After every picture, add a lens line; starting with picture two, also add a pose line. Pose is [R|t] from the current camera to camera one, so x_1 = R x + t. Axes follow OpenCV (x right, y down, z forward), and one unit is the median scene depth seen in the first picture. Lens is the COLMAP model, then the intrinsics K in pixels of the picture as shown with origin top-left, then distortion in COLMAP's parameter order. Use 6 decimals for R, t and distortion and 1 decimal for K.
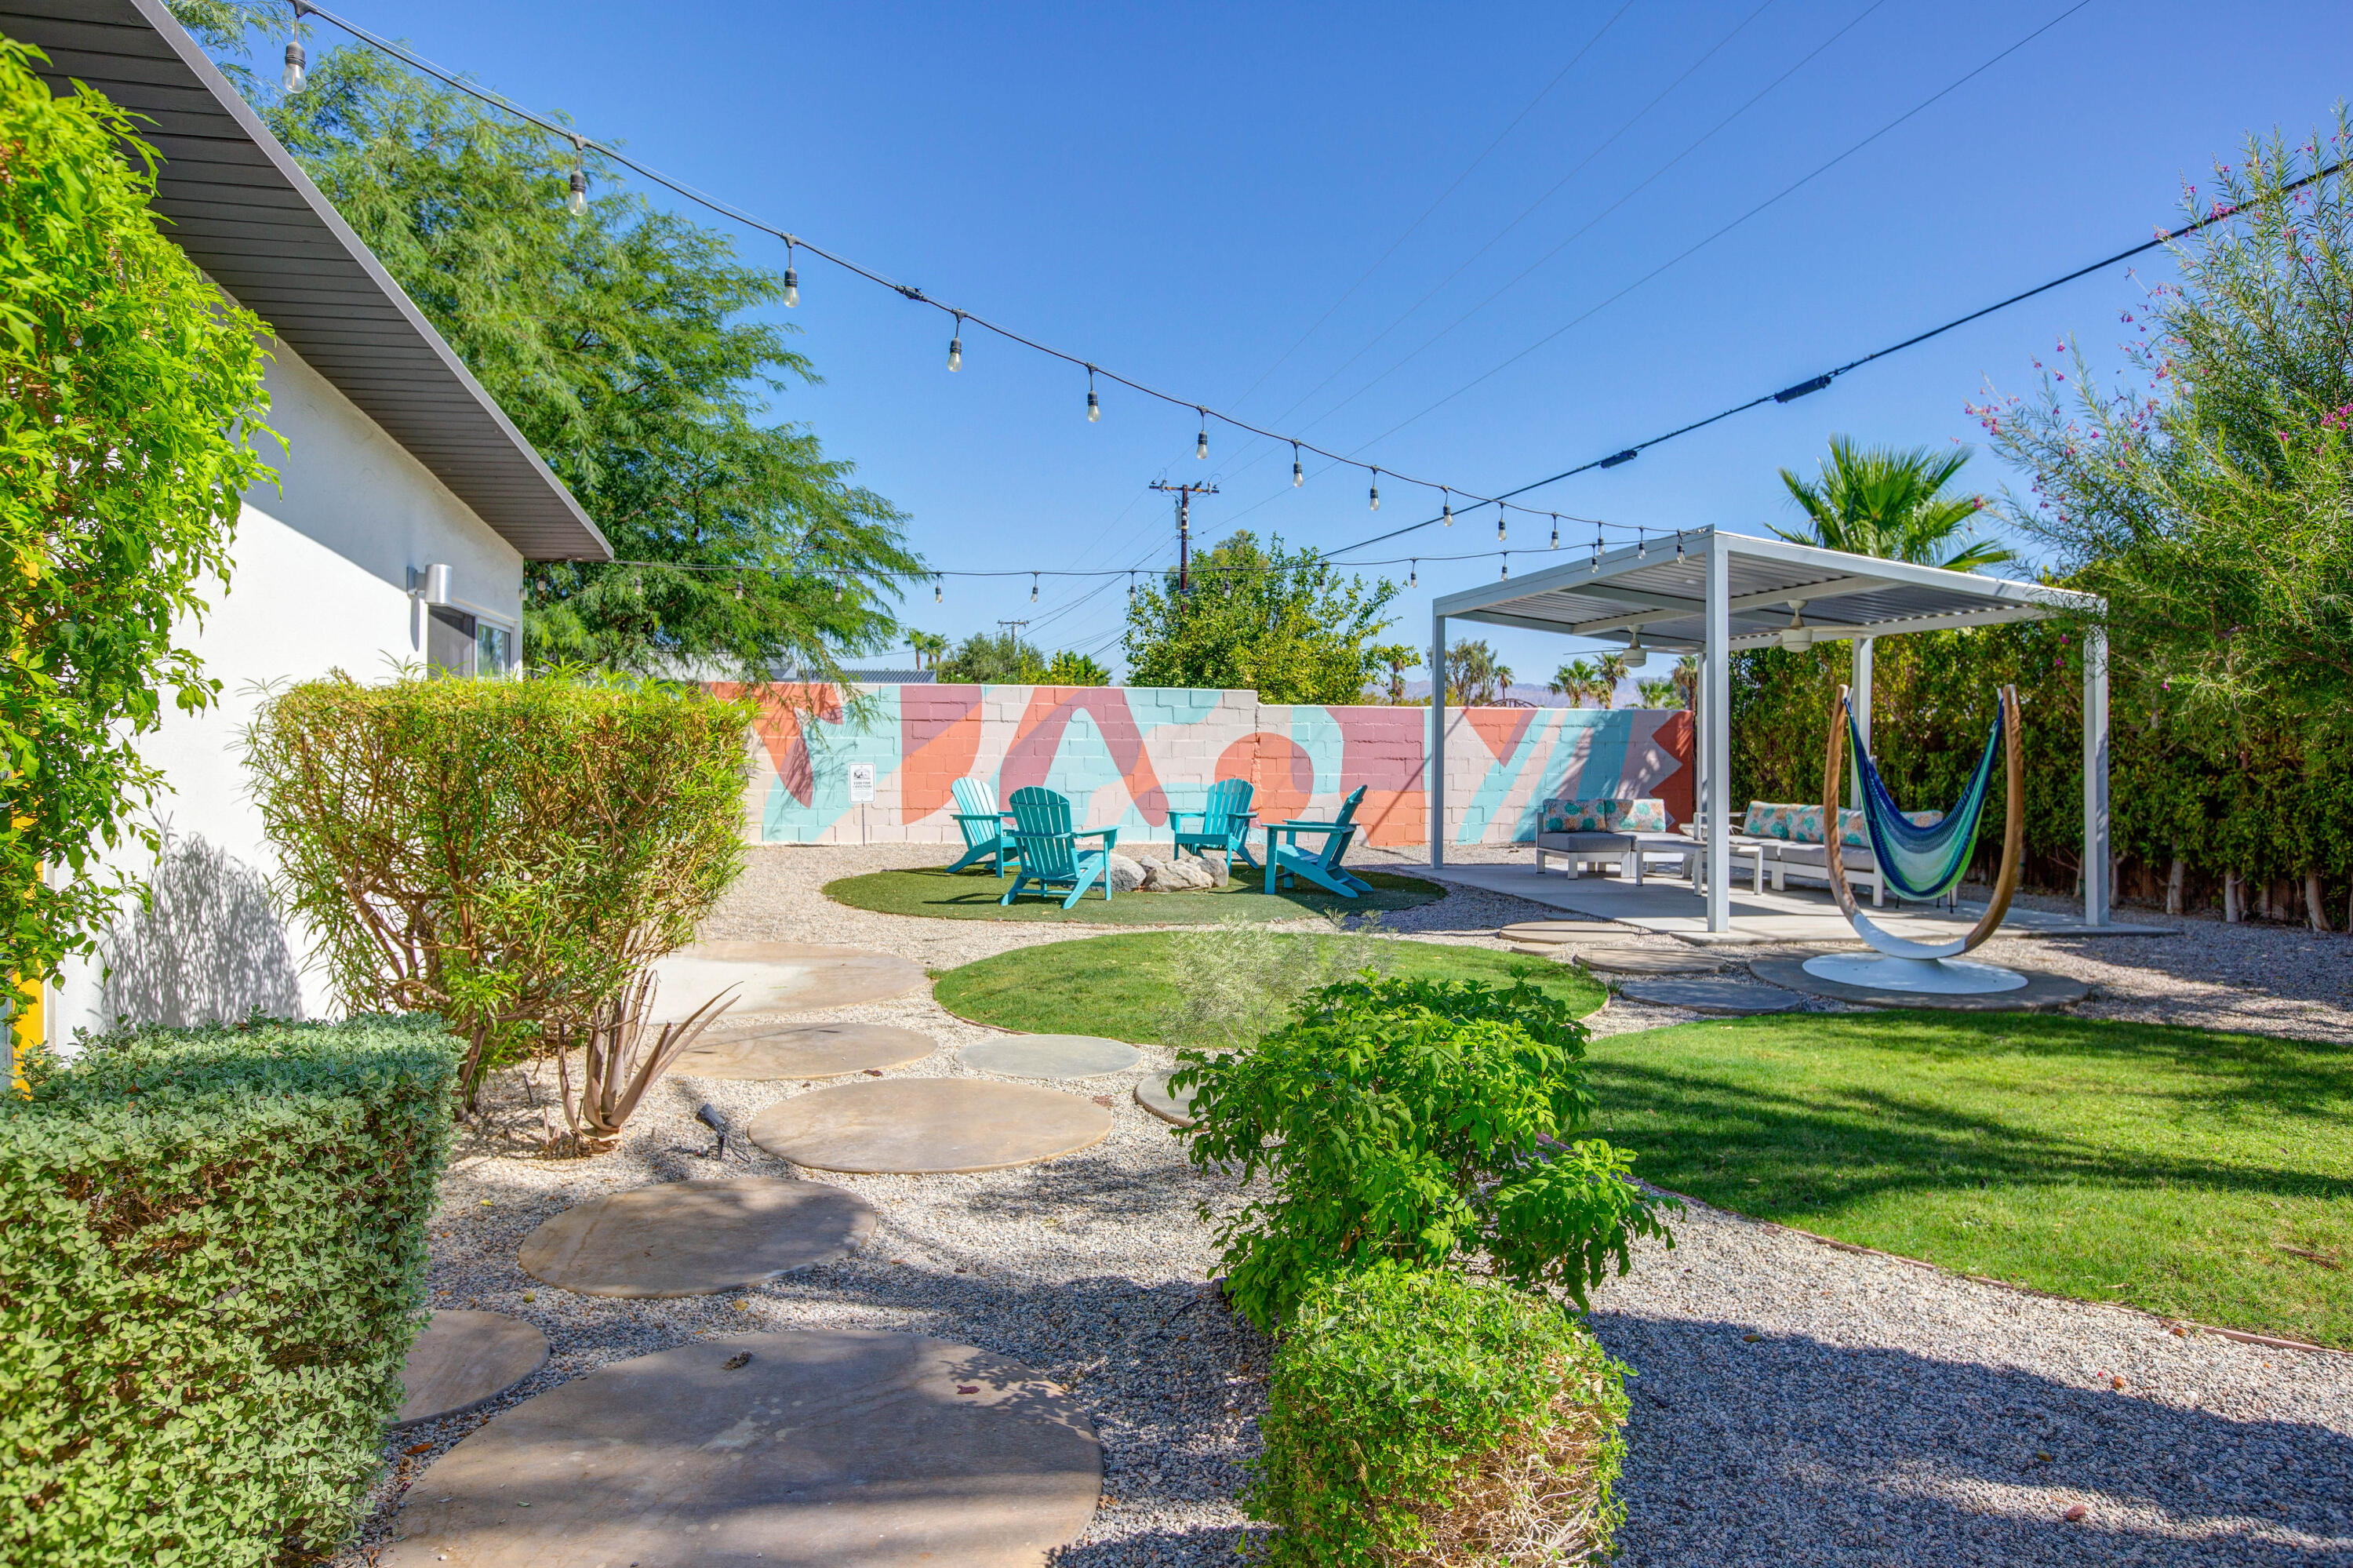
lens RADIAL K [[1578.9, 0, 1176.5], [0, 1578.9, 784.0], [0, 0, 1]] dist [-0.001639, -0.000349]
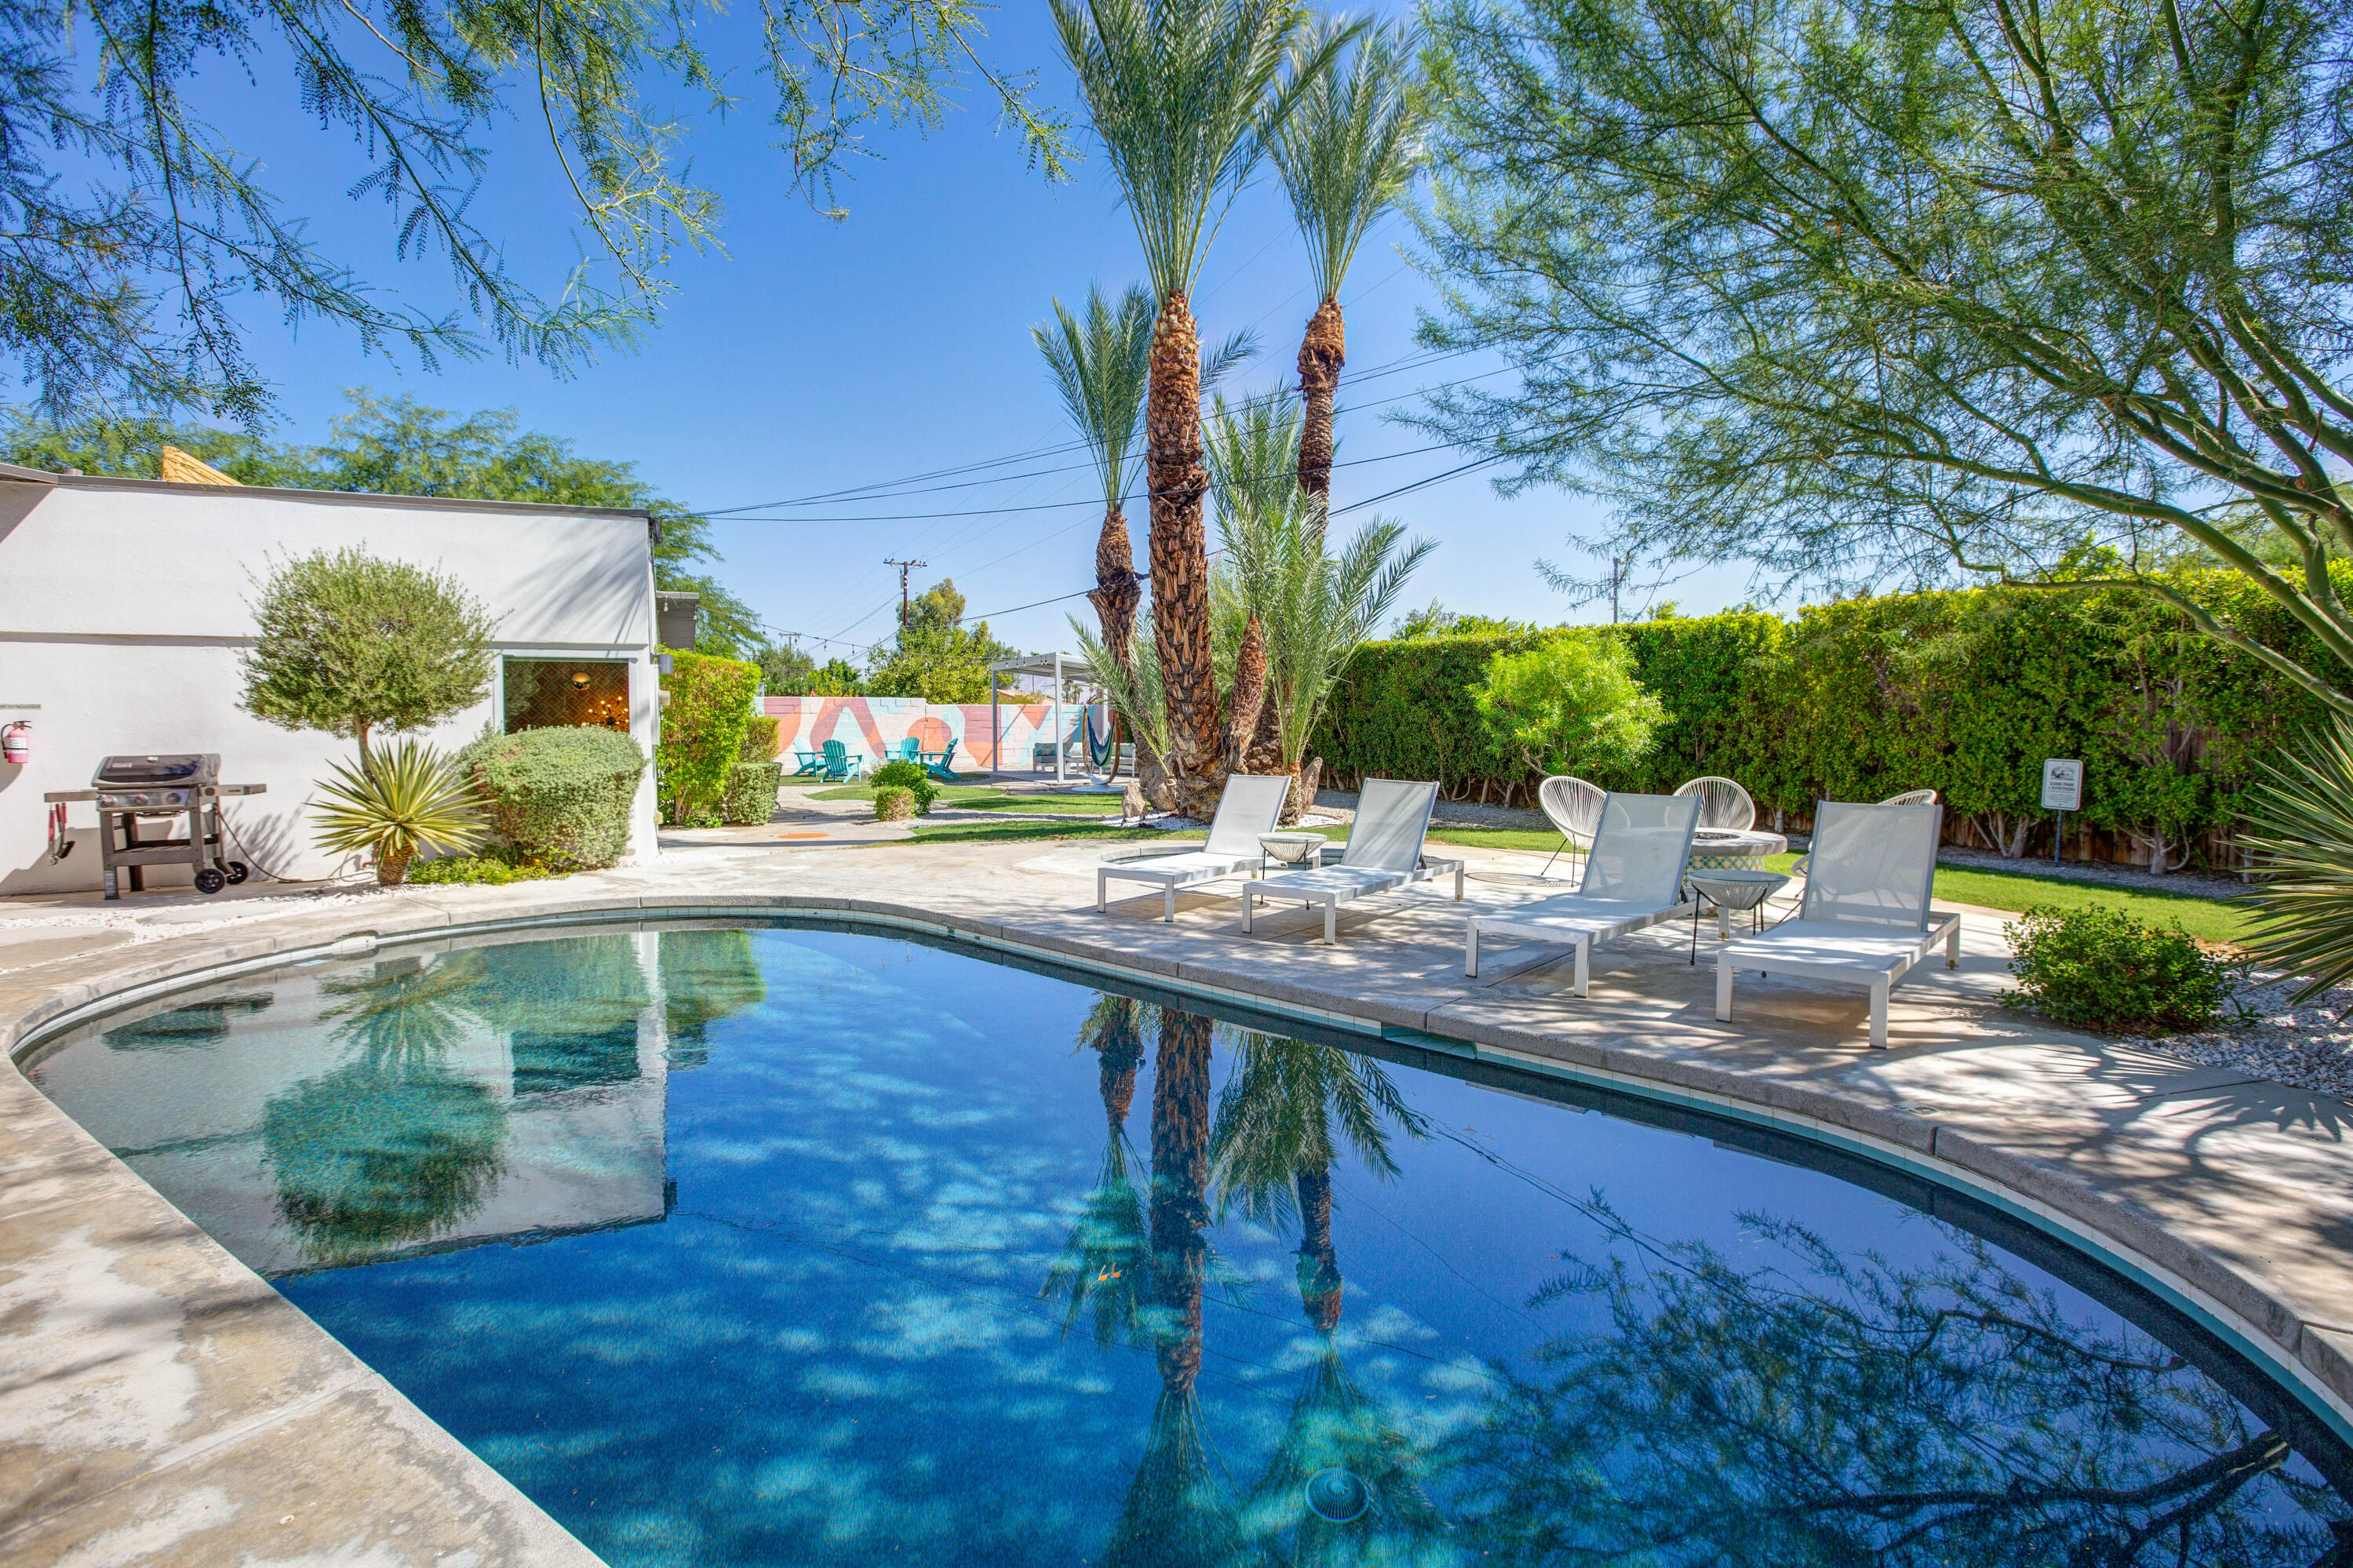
lens RADIAL K [[1072.2, 0, 1193.6], [0, 1072.2, 749.7], [0, 0, 1]] dist [-0.049740, 0.013750]
pose [[0.966355, -0.011997, 0.256931, 0.028514], [0.010072, 0.999911, 0.008804, 0.005031], [-0.257014, -0.005920, 0.966390, -0.642166]]
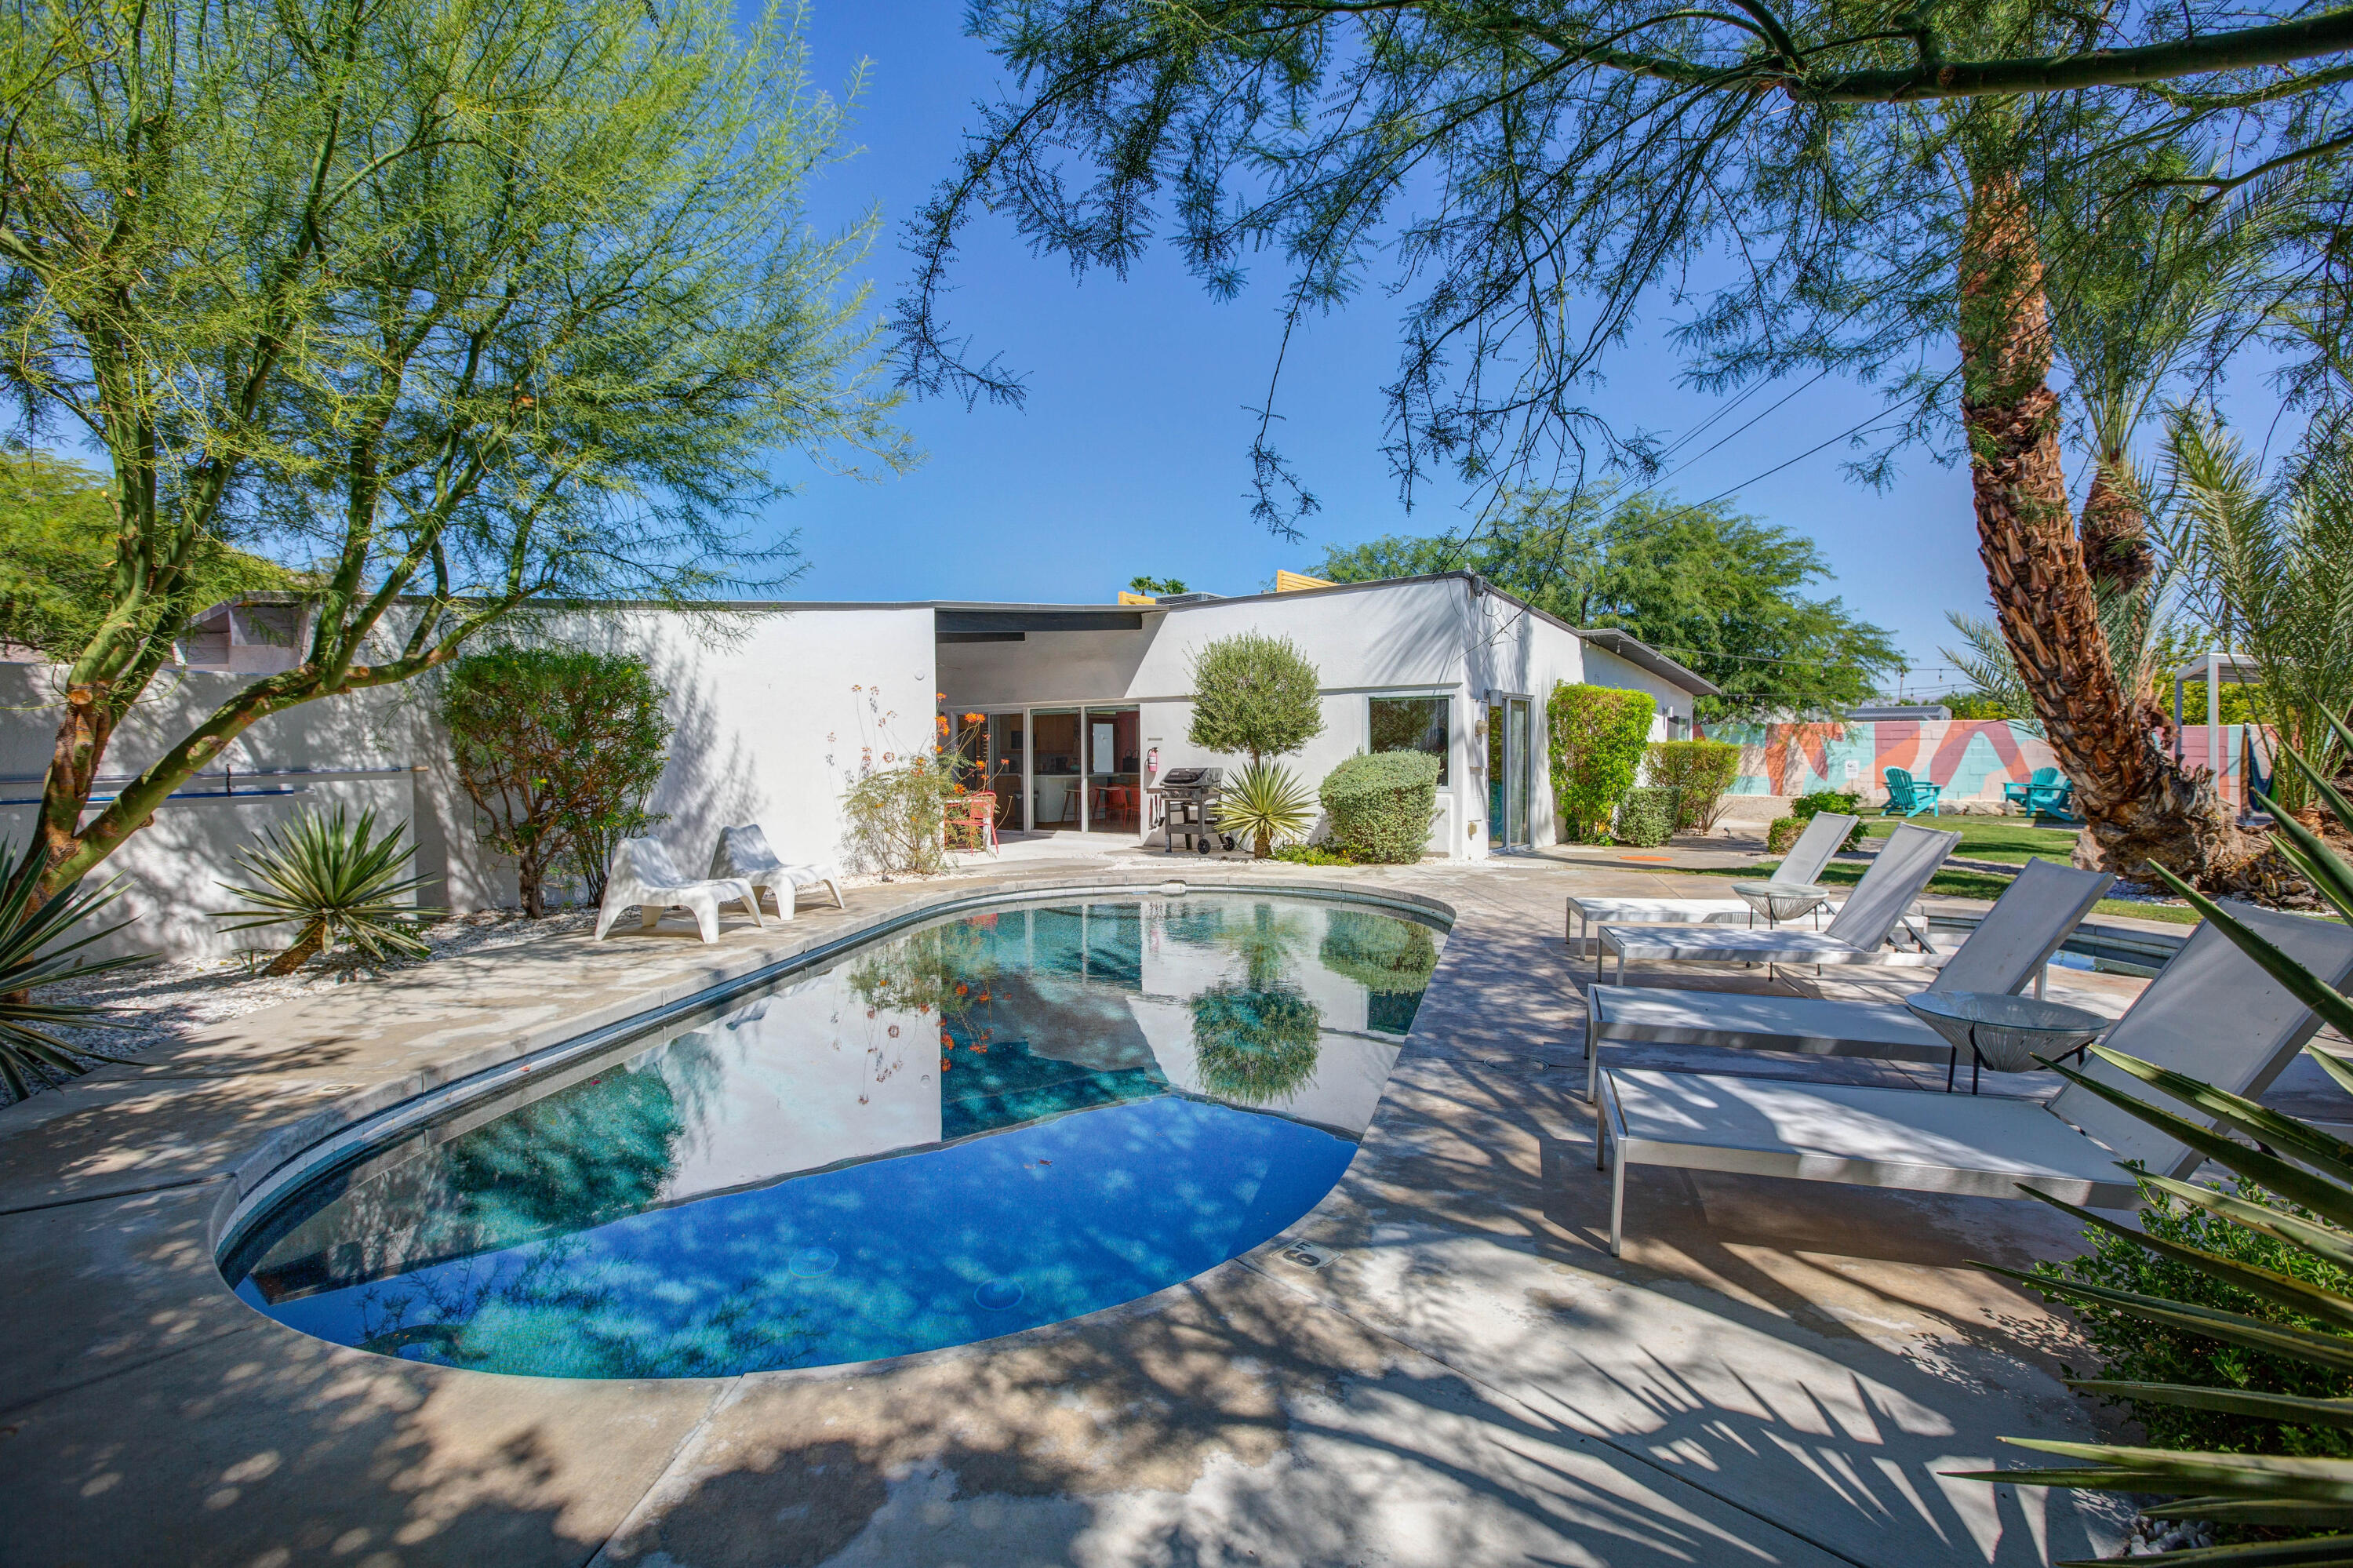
lens RADIAL K [[1072.4, 0, 1193.6], [0, 1072.4, 749.7], [0, 0, 1]] dist [-0.049740, 0.013750]
pose [[0.671747, -0.005307, -0.740762, 0.254105], [-0.010986, 0.999793, -0.017126, 0.006974], [0.740699, 0.019642, 0.671550, -0.608920]]
